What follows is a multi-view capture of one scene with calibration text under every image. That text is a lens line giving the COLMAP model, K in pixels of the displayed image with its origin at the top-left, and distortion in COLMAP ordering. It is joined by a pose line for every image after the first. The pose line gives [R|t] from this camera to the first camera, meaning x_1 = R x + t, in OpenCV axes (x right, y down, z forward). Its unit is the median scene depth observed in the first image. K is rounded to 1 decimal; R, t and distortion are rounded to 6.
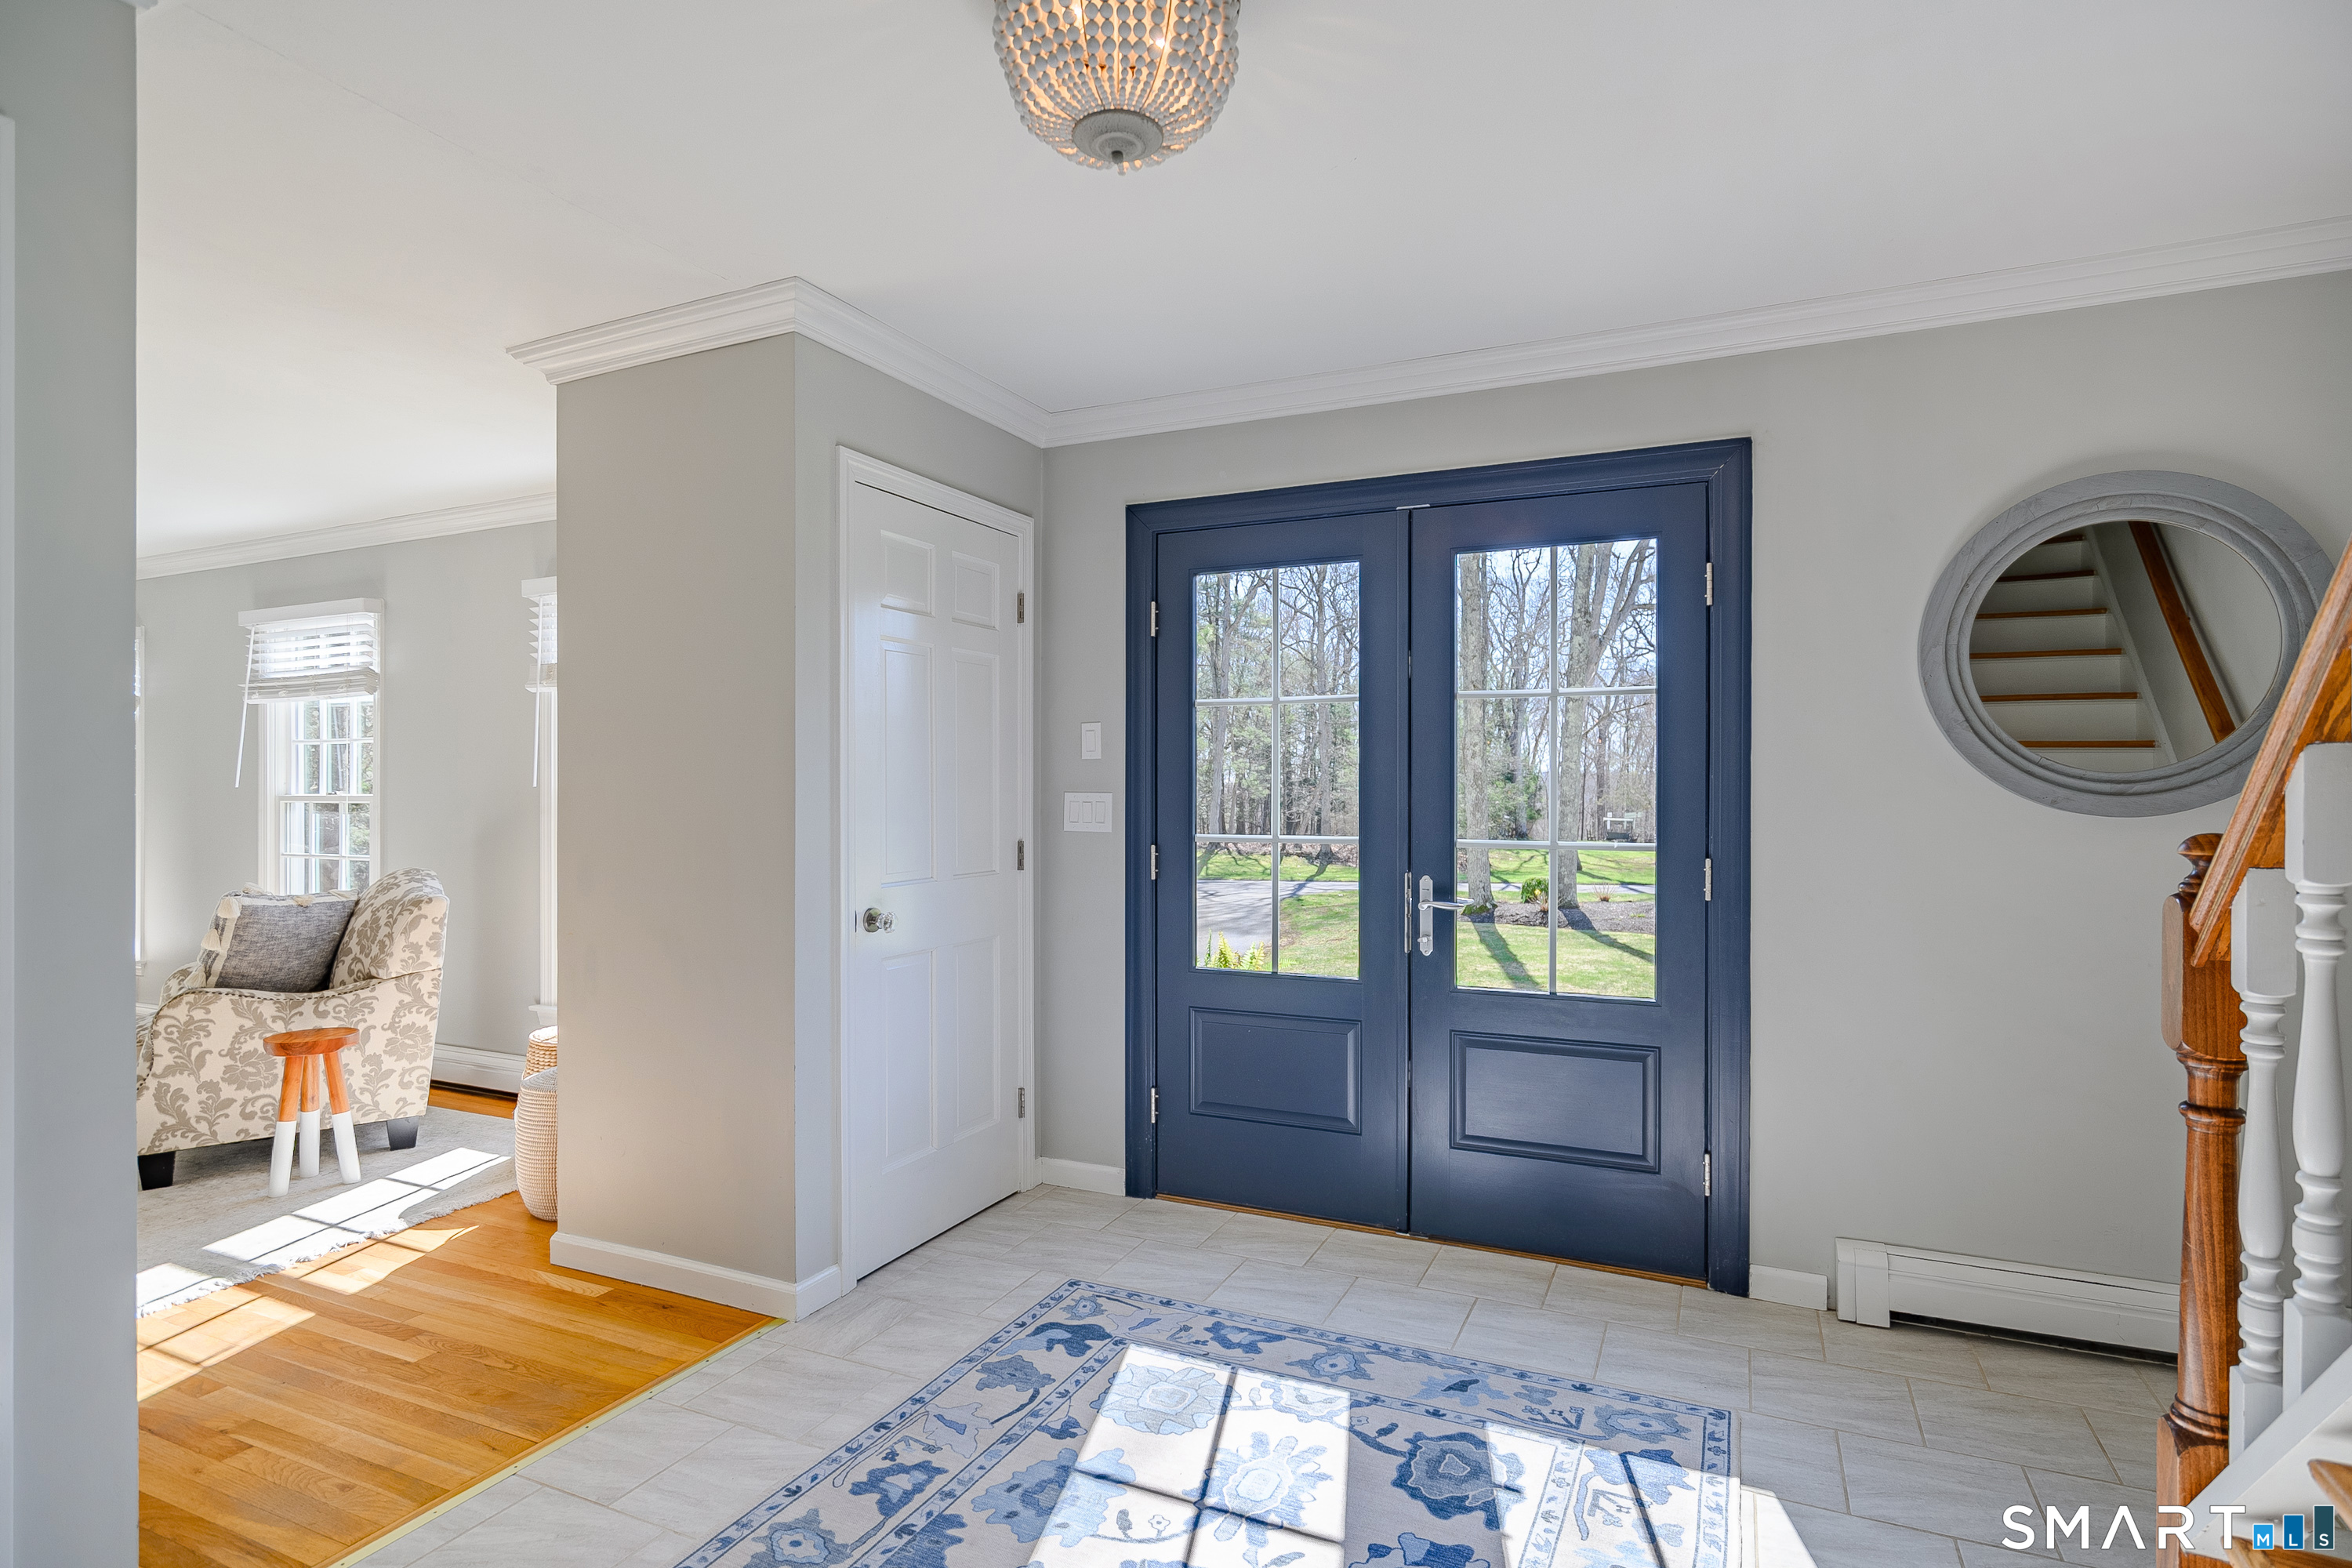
lens RADIAL K [[1197.8, 0, 1183.0], [0, 1197.8, 800.1], [0, 0, 1]] dist [-0.001175, 0.002701]
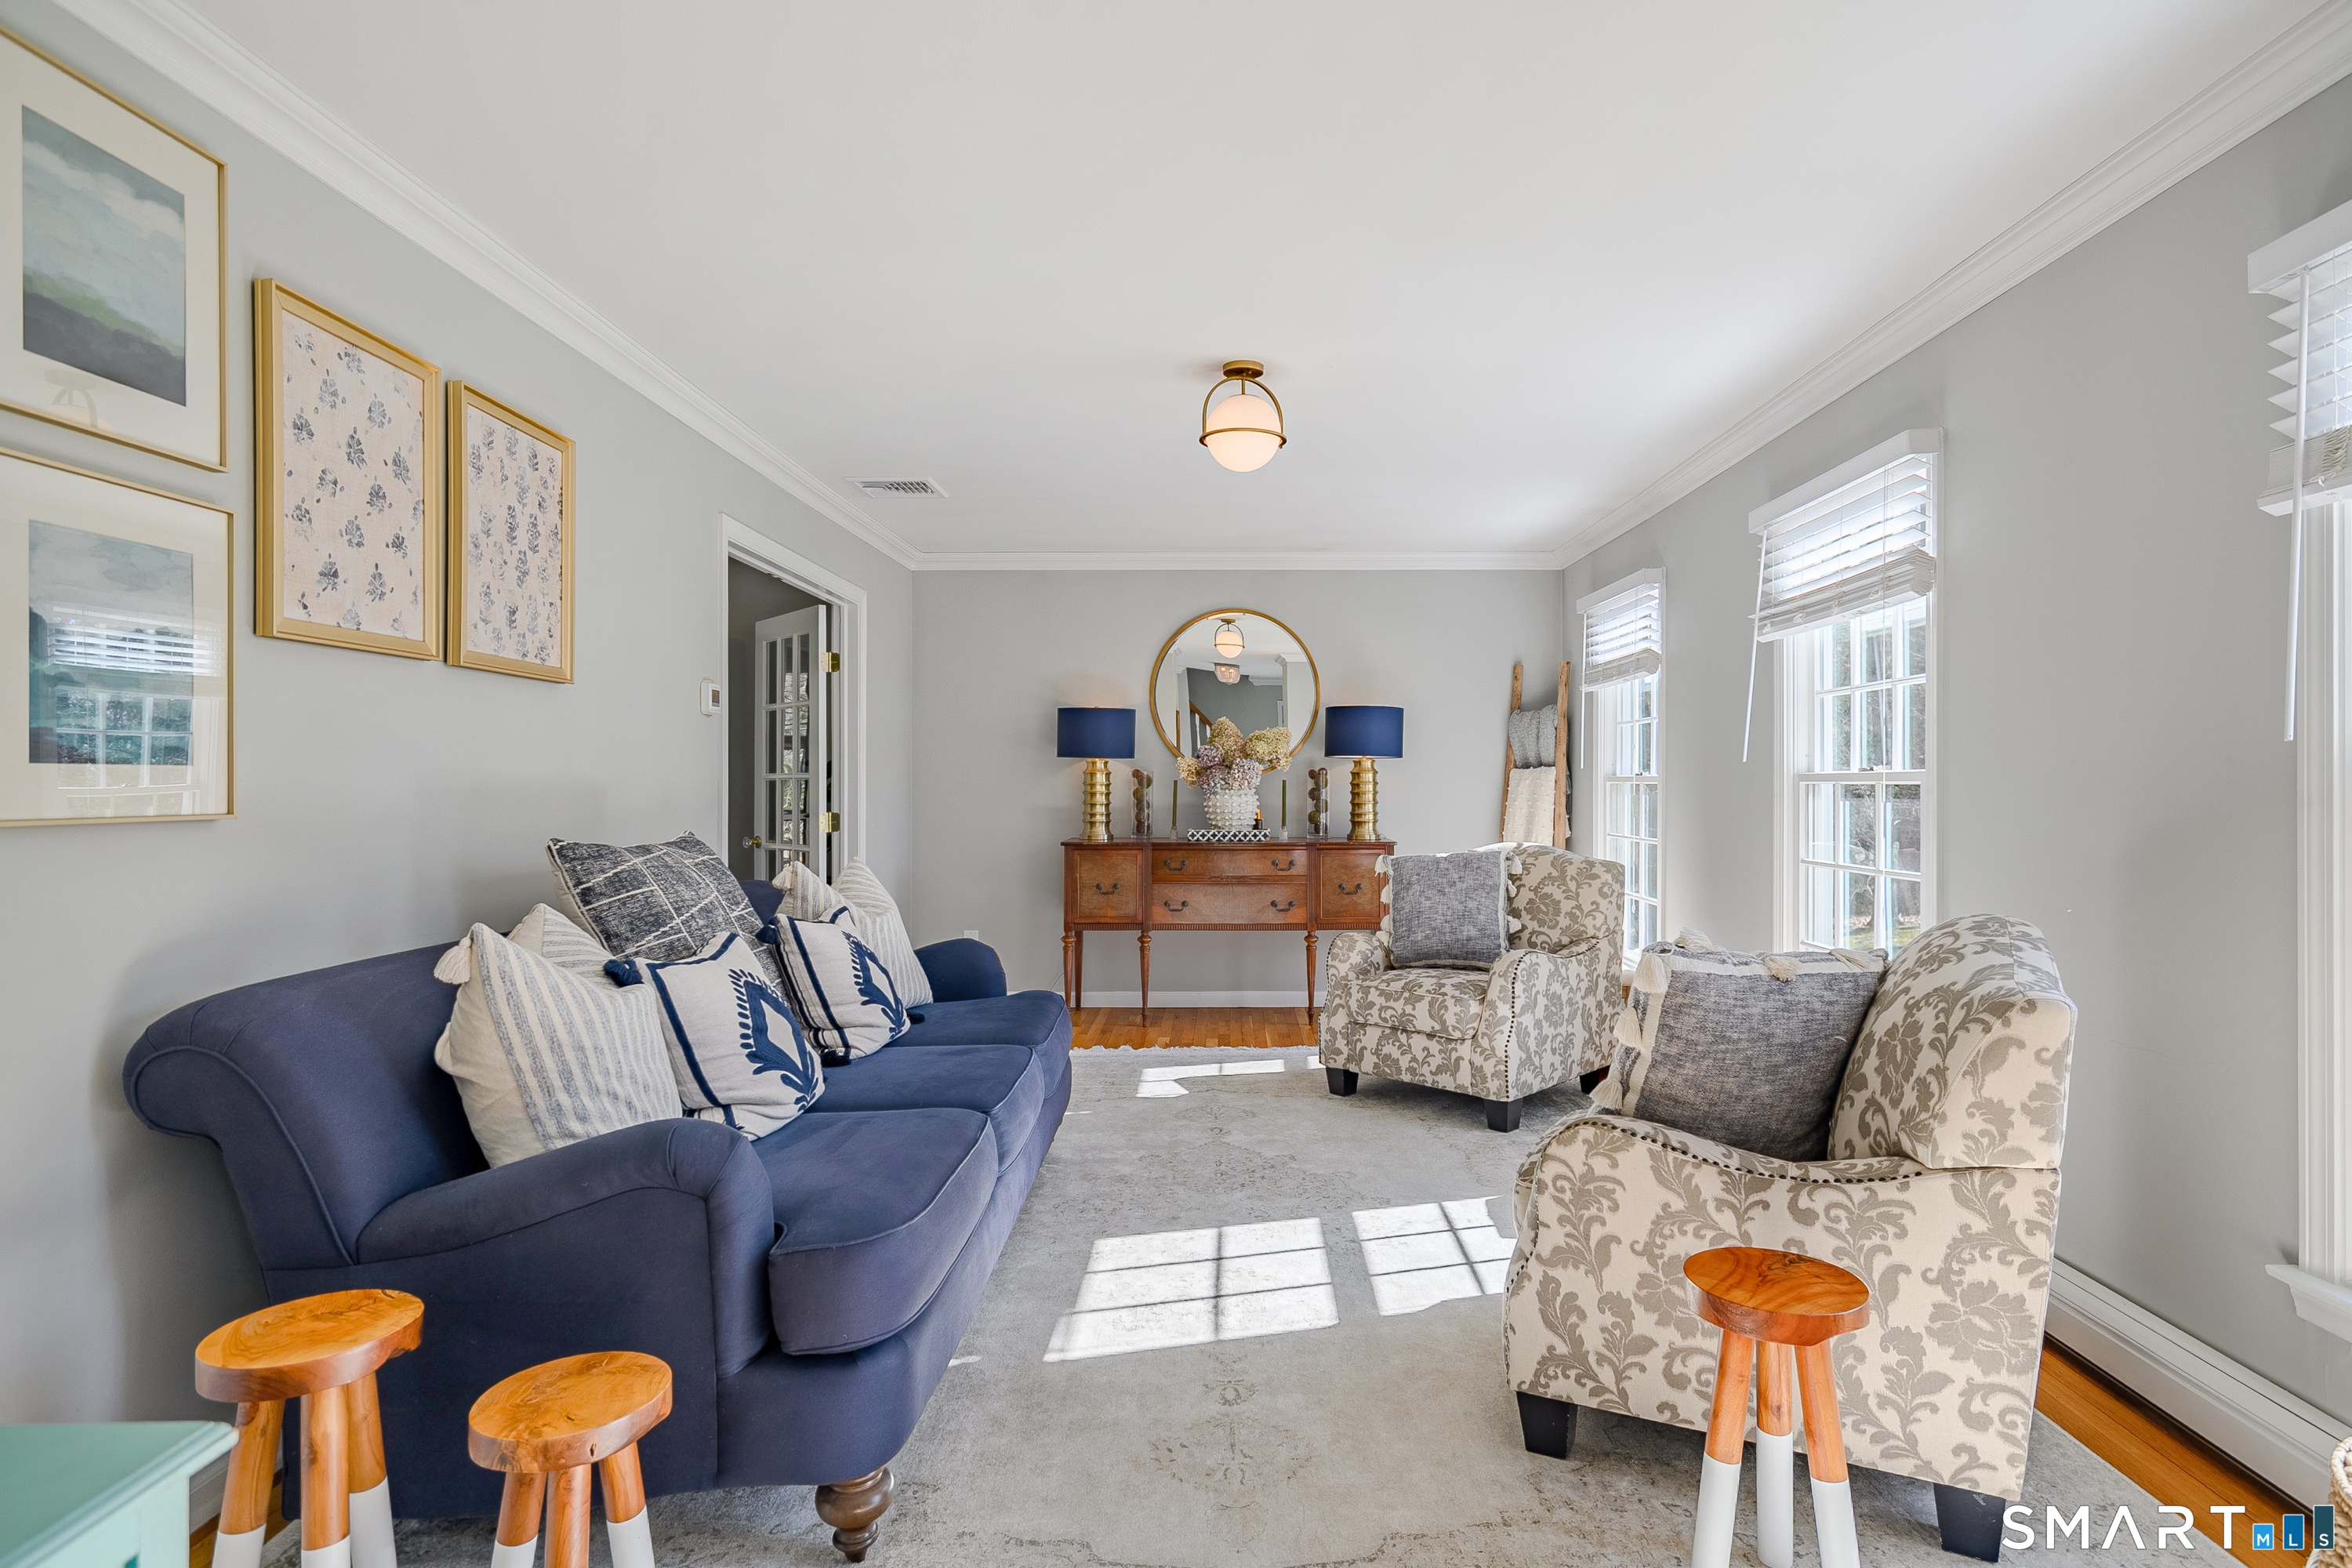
lens RADIAL K [[1197.8, 0, 1237.3], [0, 1197.8, 782.5], [0, 0, 1]] dist [-0.001175, 0.002701]
pose [[0.420756, -0.001851, -0.907172, -0.364551], [-0.002812, 0.999990, -0.003345, 0.006032], [0.907170, 0.003958, 0.420747, 0.570267]]
